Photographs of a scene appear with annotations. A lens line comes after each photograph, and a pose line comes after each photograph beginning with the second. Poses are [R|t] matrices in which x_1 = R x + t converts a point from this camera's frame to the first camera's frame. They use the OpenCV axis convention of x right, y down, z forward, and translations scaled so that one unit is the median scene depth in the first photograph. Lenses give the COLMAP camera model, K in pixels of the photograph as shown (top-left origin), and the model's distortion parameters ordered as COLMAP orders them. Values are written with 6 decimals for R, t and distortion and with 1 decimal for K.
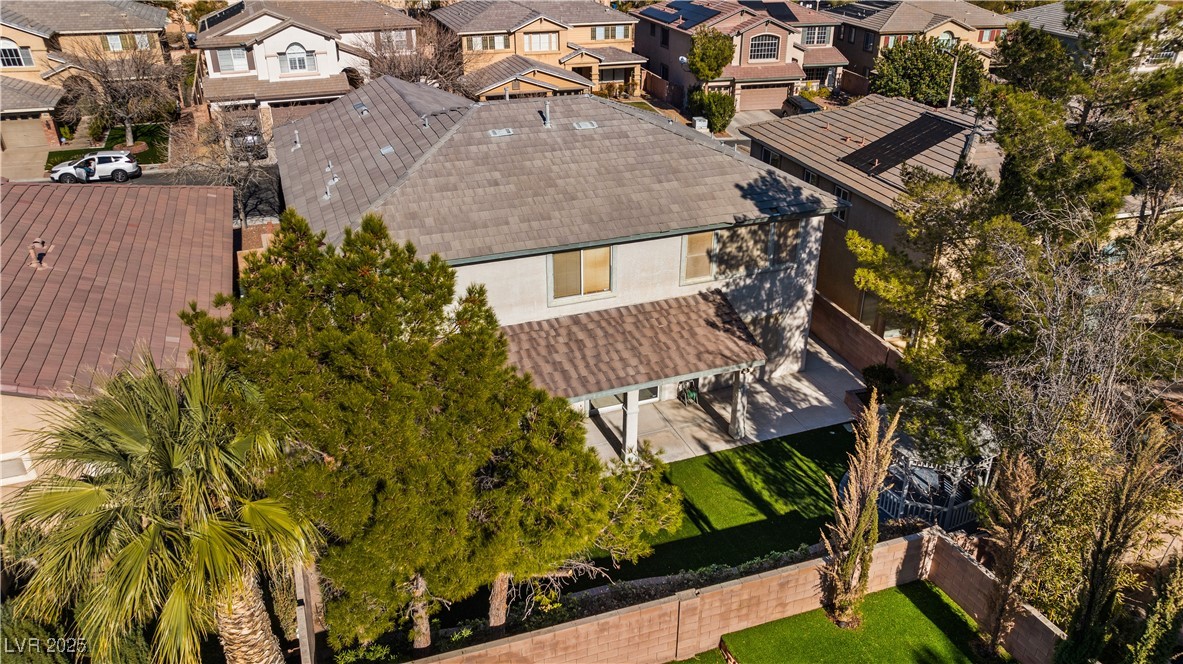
lens RADIAL K [[843.0, 0, 591.5], [0, 843.0, 332.0], [0, 0, 1]] dist [-0.023548, 0.002259]
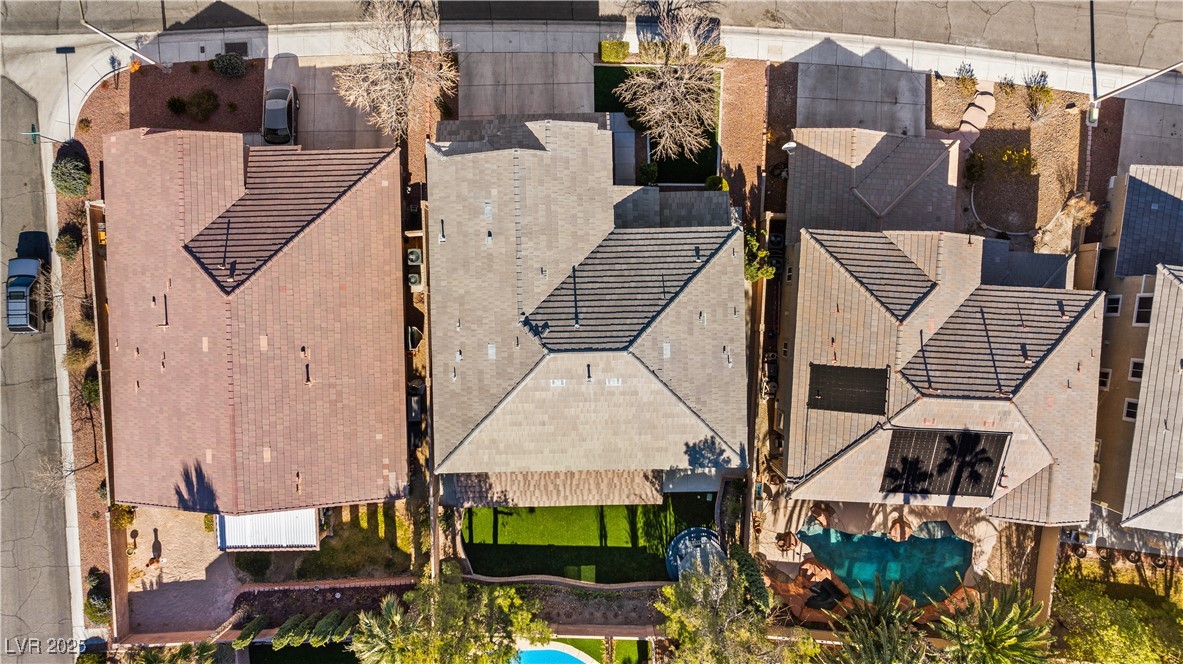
lens RADIAL K [[843.0, 0, 591.5], [0, 843.0, 332.0], [0, 0, 1]] dist [-0.023548, 0.002259]
pose [[0.939940, 0.341262, 0.007293, -0.091527], [-0.153756, 0.404222, 0.901645, -1.738064], [0.304749, -0.848613, 0.432416, 0.404393]]
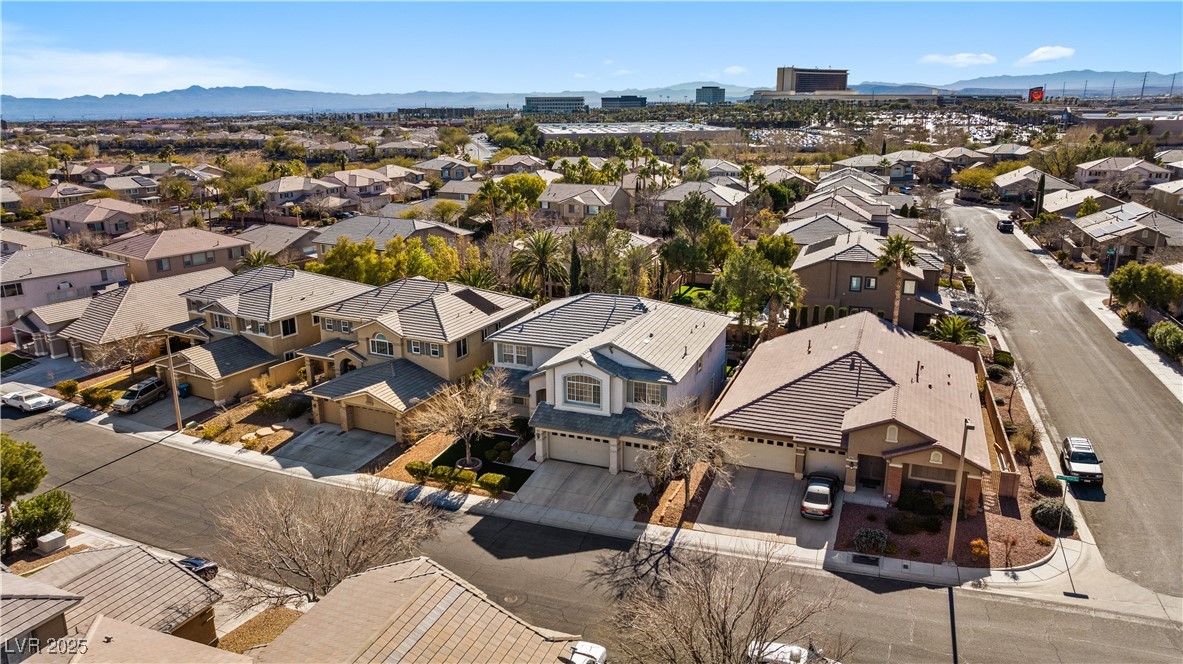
lens RADIAL K [[843.0, 0, 591.5], [0, 843.0, 332.0], [0, 0, 1]] dist [-0.023548, 0.002259]
pose [[-0.738736, -0.176736, 0.650411, -1.648807], [0.311099, 0.766648, 0.561666, -1.640456], [-0.597902, 0.617265, -0.511368, 2.413295]]
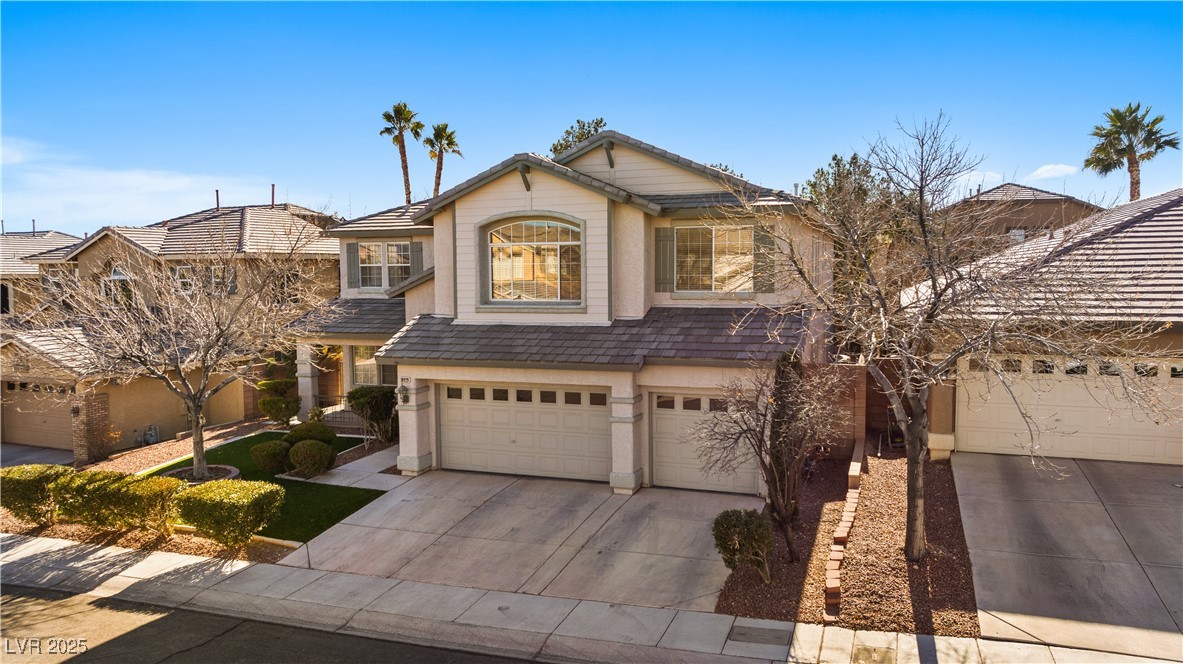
lens RADIAL K [[843.0, 0, 591.5], [0, 843.0, 332.0], [0, 0, 1]] dist [-0.023548, 0.002259]
pose [[-0.758435, -0.037111, 0.650691, -0.824170], [0.302162, 0.864577, 0.401504, -0.588952], [-0.577472, 0.501129, -0.644512, 1.926631]]
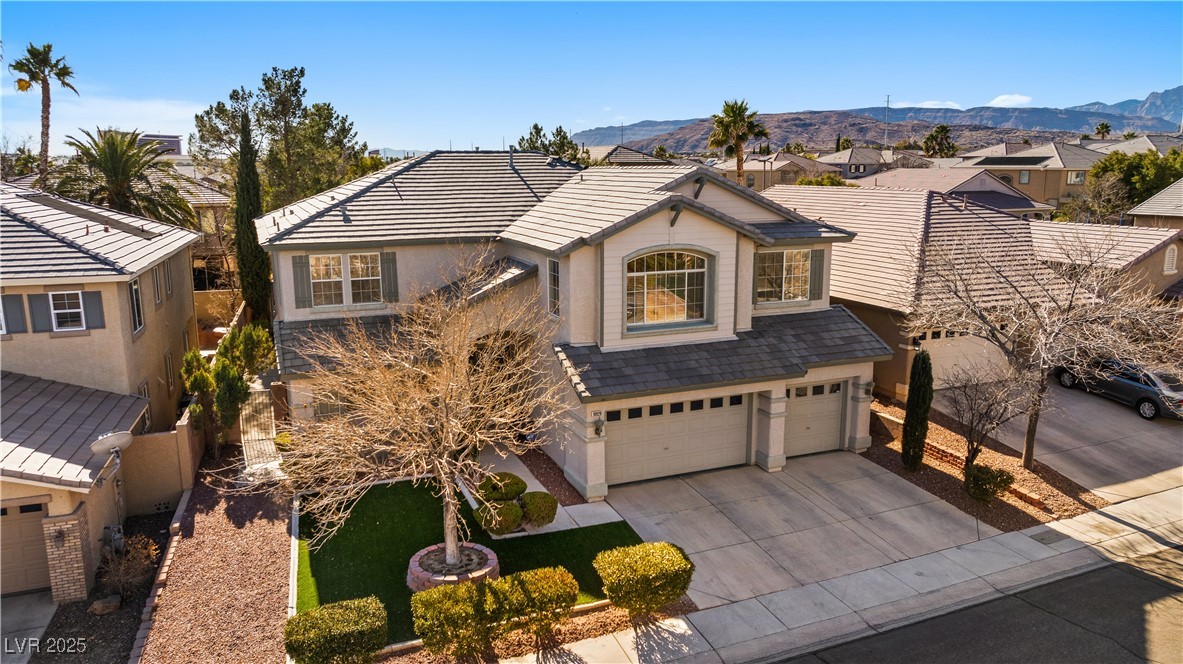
lens RADIAL K [[843.0, 0, 591.5], [0, 843.0, 332.0], [0, 0, 1]] dist [-0.023548, 0.002259]
pose [[-0.999649, 0.013955, -0.022528, -0.196702], [-0.002794, 0.789866, 0.613273, -0.838509], [0.026352, 0.613121, -0.789550, 2.129449]]
